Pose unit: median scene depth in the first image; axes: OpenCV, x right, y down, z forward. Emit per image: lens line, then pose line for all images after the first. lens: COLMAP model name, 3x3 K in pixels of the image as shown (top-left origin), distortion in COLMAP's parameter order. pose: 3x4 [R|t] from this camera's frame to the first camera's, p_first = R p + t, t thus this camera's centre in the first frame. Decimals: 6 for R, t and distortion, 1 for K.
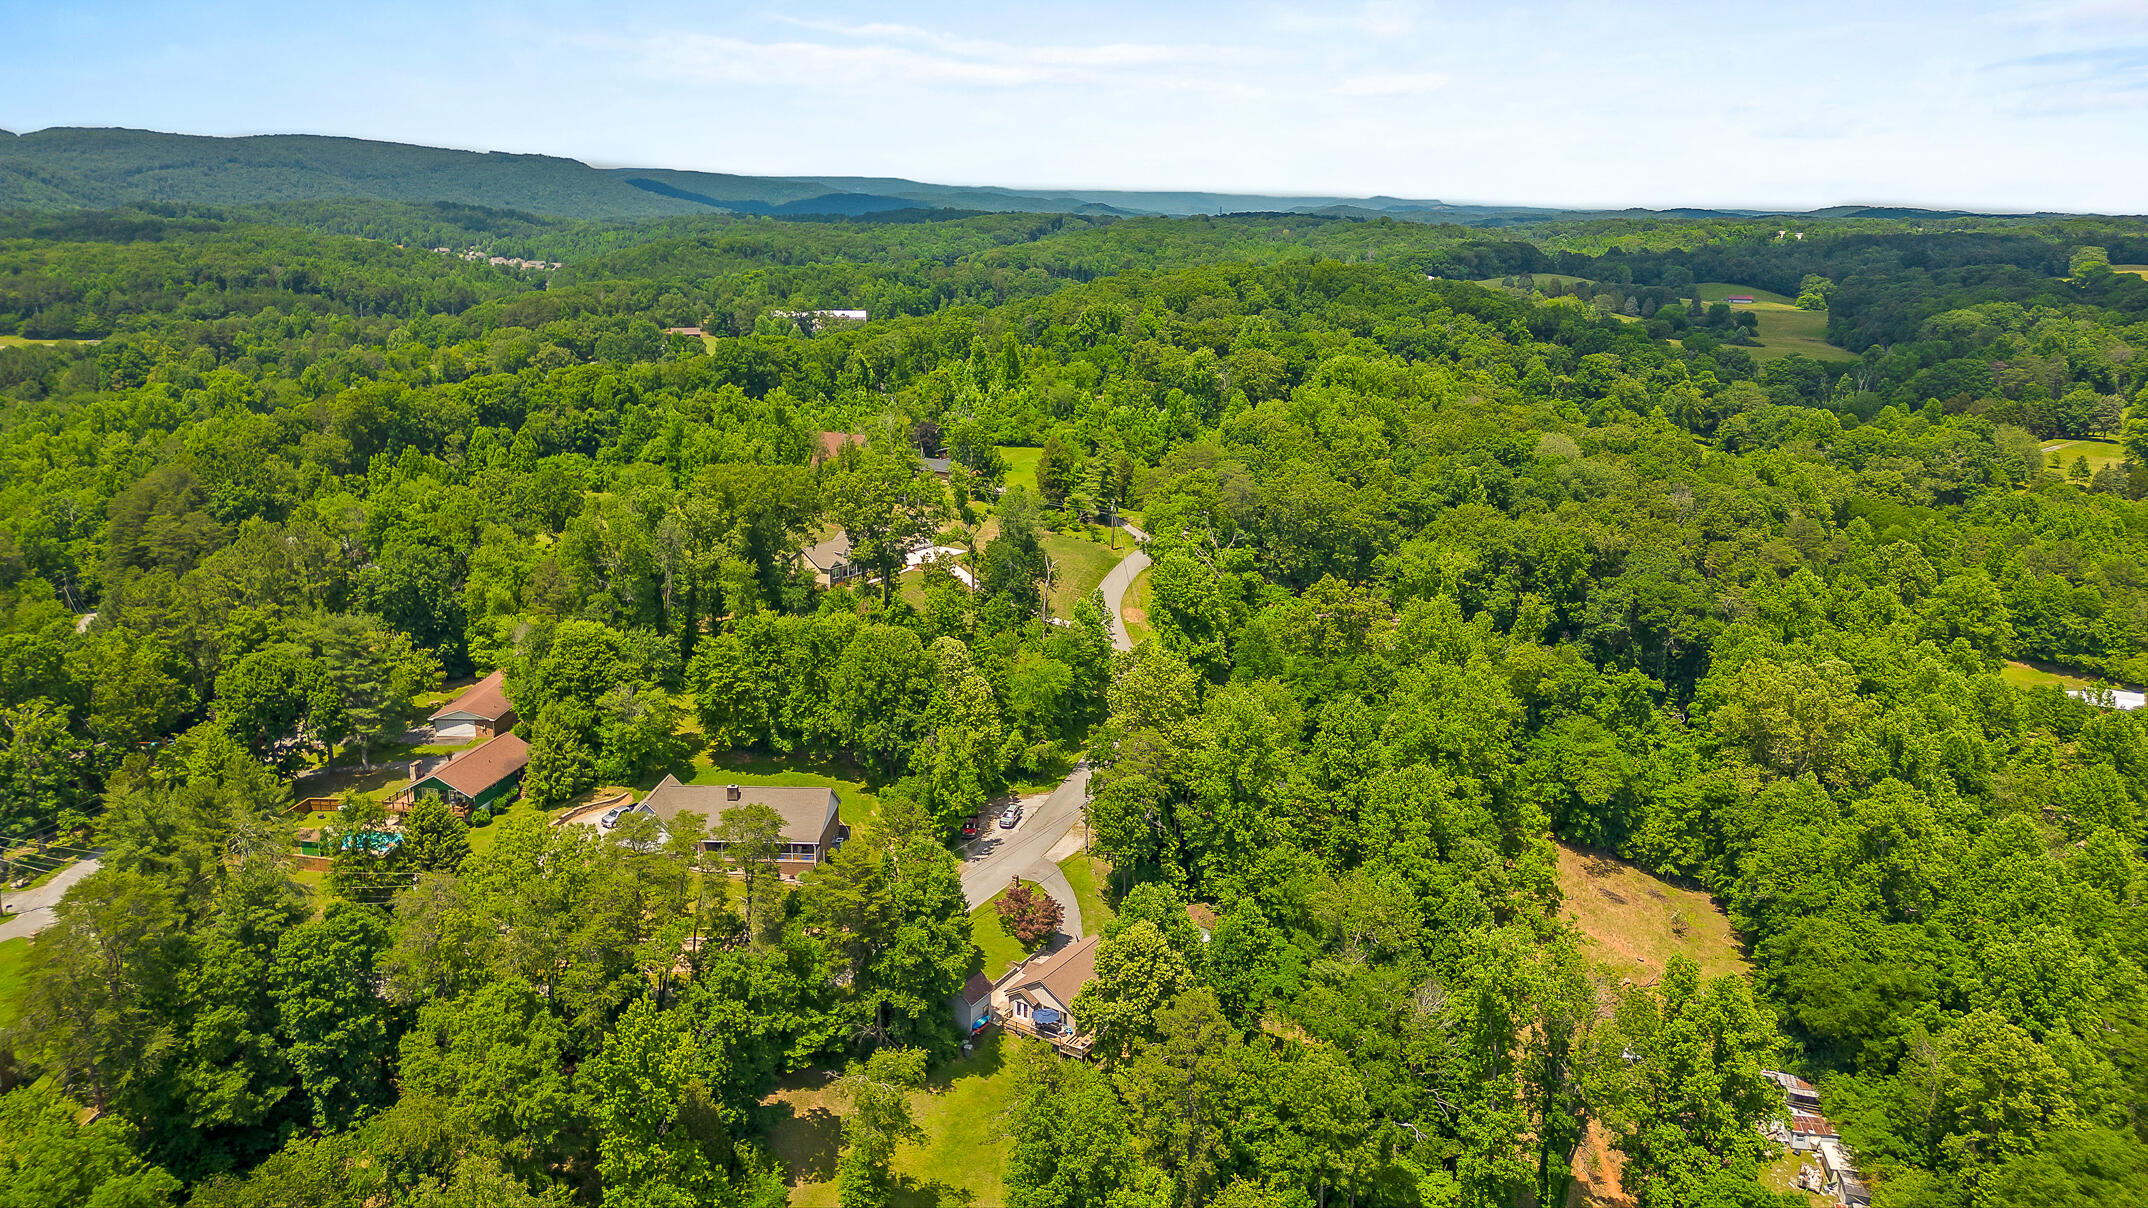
lens RADIAL K [[1518.9, 0, 1074.0], [0, 1518.9, 604.0], [0, 0, 1]] dist [0.059825, -0.062998]
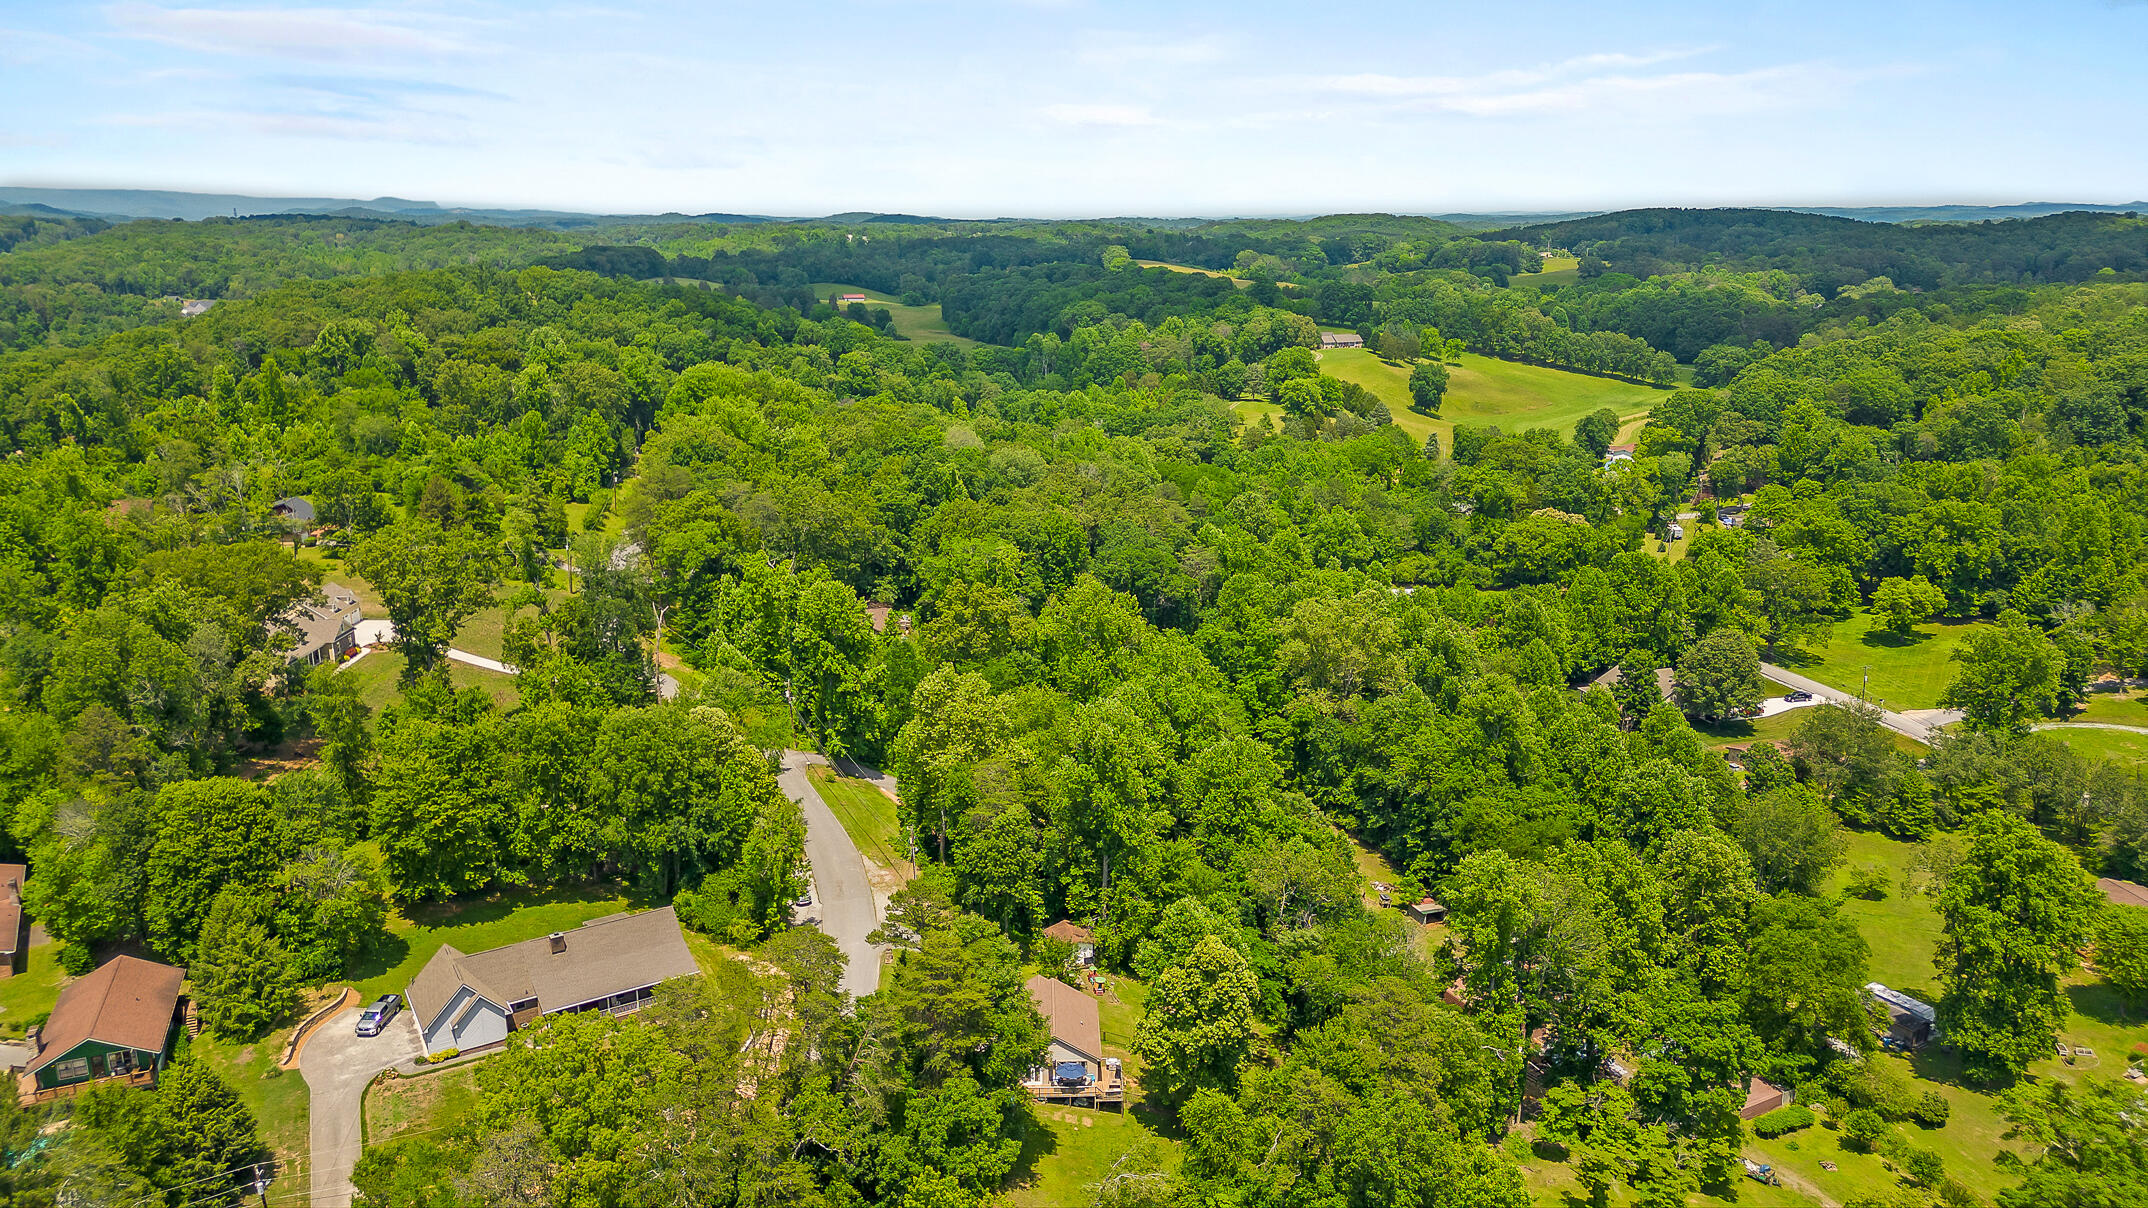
lens RADIAL K [[1507.0, 0, 1074.0], [0, 1507.0, 604.0], [0, 0, 1]] dist [0.085380, -0.084911]
pose [[0.823518, -0.148194, 0.547592, -0.197195], [0.149176, 0.987875, 0.043002, -0.022134], [-0.547325, 0.046275, 0.835640, 0.082525]]
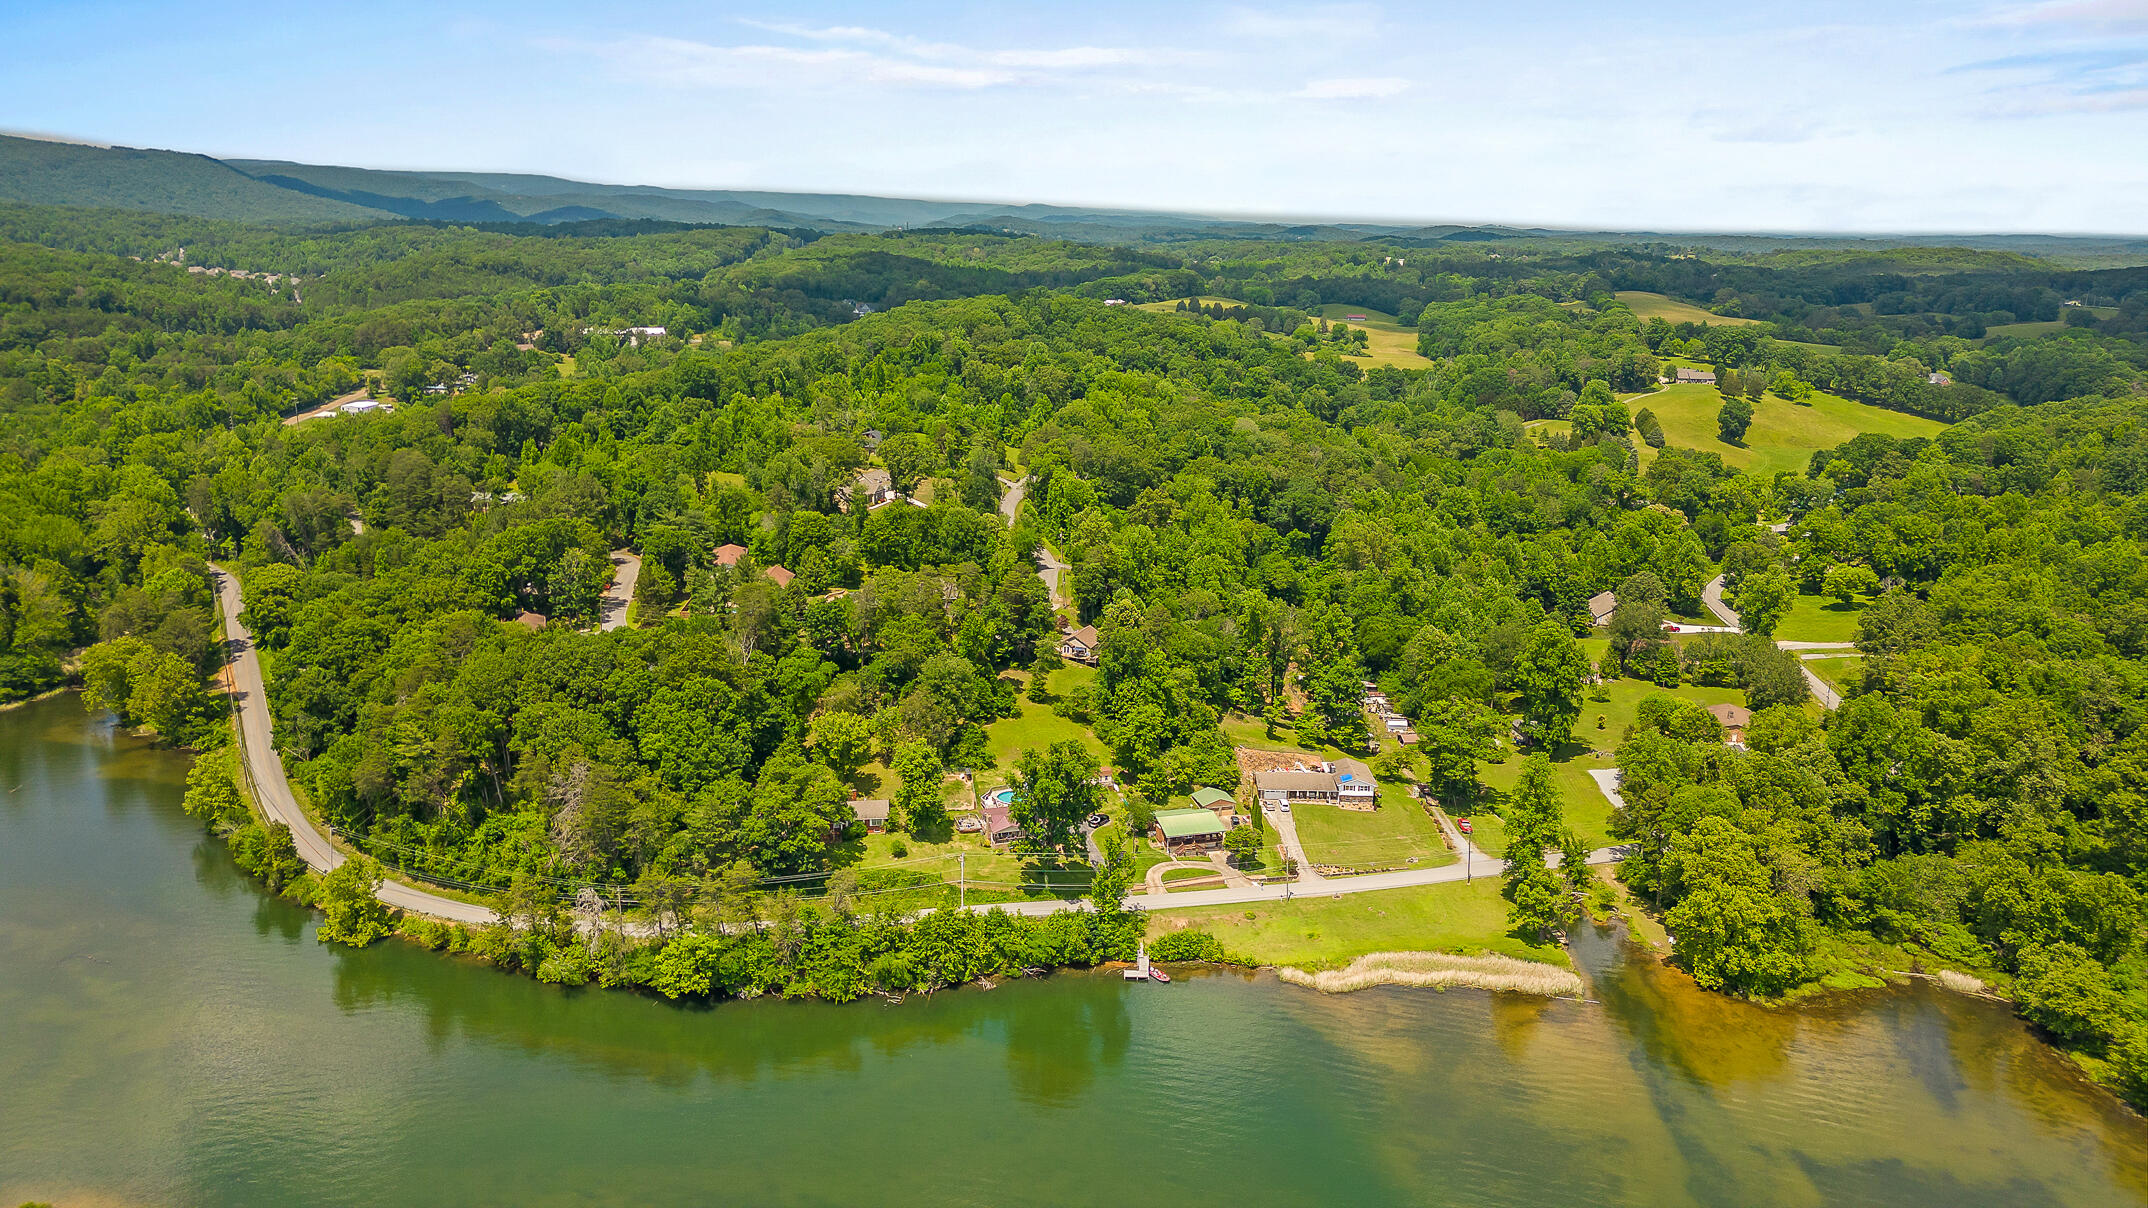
lens RADIAL K [[1507.0, 0, 1074.0], [0, 1507.0, 604.0], [0, 0, 1]] dist [0.085380, -0.084911]
pose [[0.976553, -0.040634, 0.211408, -0.217693], [0.040922, 0.999158, 0.003012, 0.077055], [-0.211353, 0.005710, 0.977393, -0.558568]]
